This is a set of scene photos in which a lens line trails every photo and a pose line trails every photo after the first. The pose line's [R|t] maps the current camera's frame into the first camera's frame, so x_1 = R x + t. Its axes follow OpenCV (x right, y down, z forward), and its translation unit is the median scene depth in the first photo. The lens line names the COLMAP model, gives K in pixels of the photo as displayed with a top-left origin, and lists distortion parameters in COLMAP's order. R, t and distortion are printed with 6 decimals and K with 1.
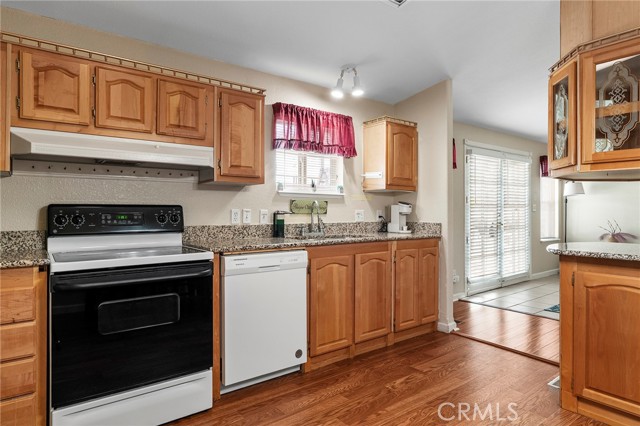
lens RADIAL K [[382.7, 0, 282.8], [0, 382.7, 210.9], [0, 0, 1]] dist [0.015810, 0.000018]
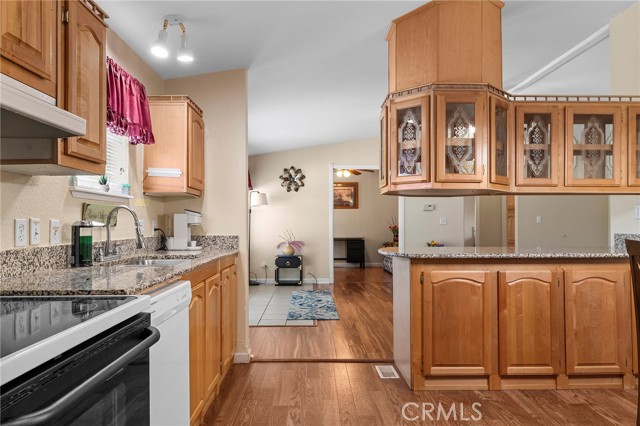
lens RADIAL K [[484.8, 0, 318.5], [0, 484.8, 221.5], [0, 0, 1]] dist [0.008824, 0.001142]
pose [[0.564502, -0.002677, 0.825427, -0.444898], [0.003452, 0.999994, 0.000883, 0.000334], [-0.825424, 0.002351, 0.564508, 0.289759]]
